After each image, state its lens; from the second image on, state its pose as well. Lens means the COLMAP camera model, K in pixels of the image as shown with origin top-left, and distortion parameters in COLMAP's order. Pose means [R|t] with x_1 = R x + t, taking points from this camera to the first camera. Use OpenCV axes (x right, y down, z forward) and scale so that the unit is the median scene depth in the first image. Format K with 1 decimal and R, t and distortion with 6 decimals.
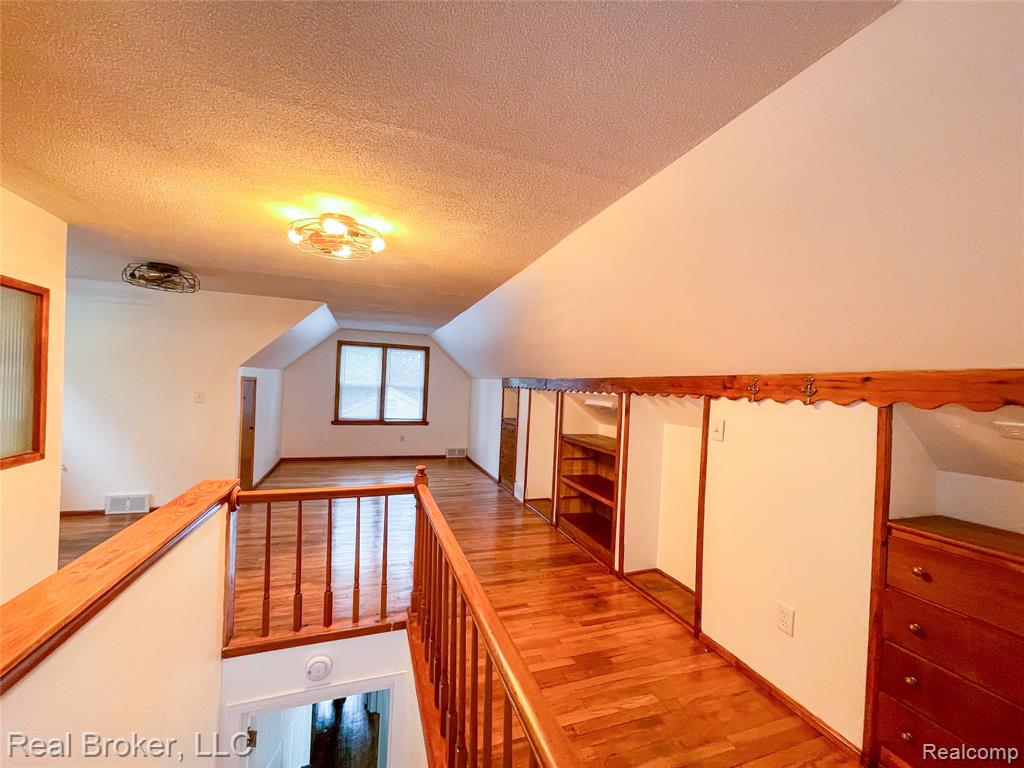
lens RADIAL K [[415.8, 0, 512.5], [0, 415.8, 388.4], [0, 0, 1]] dist [0.006849, -0.001986]
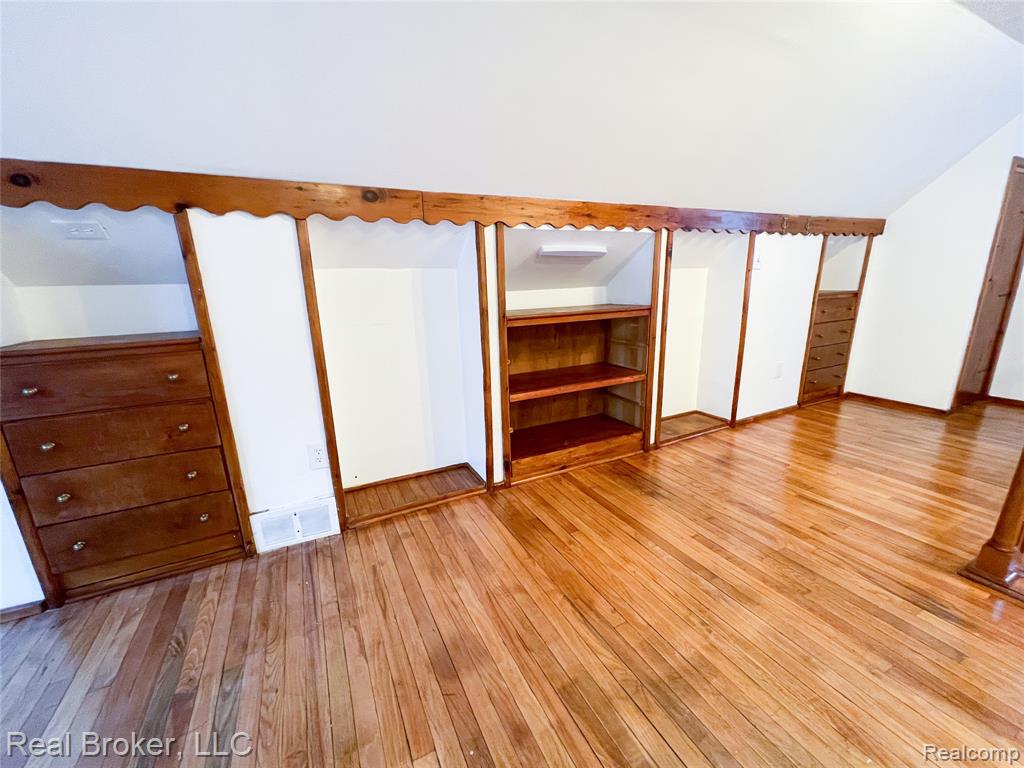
lens RADIAL K [[415.8, 0, 511.3], [0, 415.8, 383.1], [0, 0, 1]] dist [0.006849, -0.001986]
pose [[-0.132249, -0.273020, 0.952875, -0.493215], [0.024774, 0.960108, 0.278530, 0.061801], [-0.990907, 0.060441, -0.120209, 1.347697]]
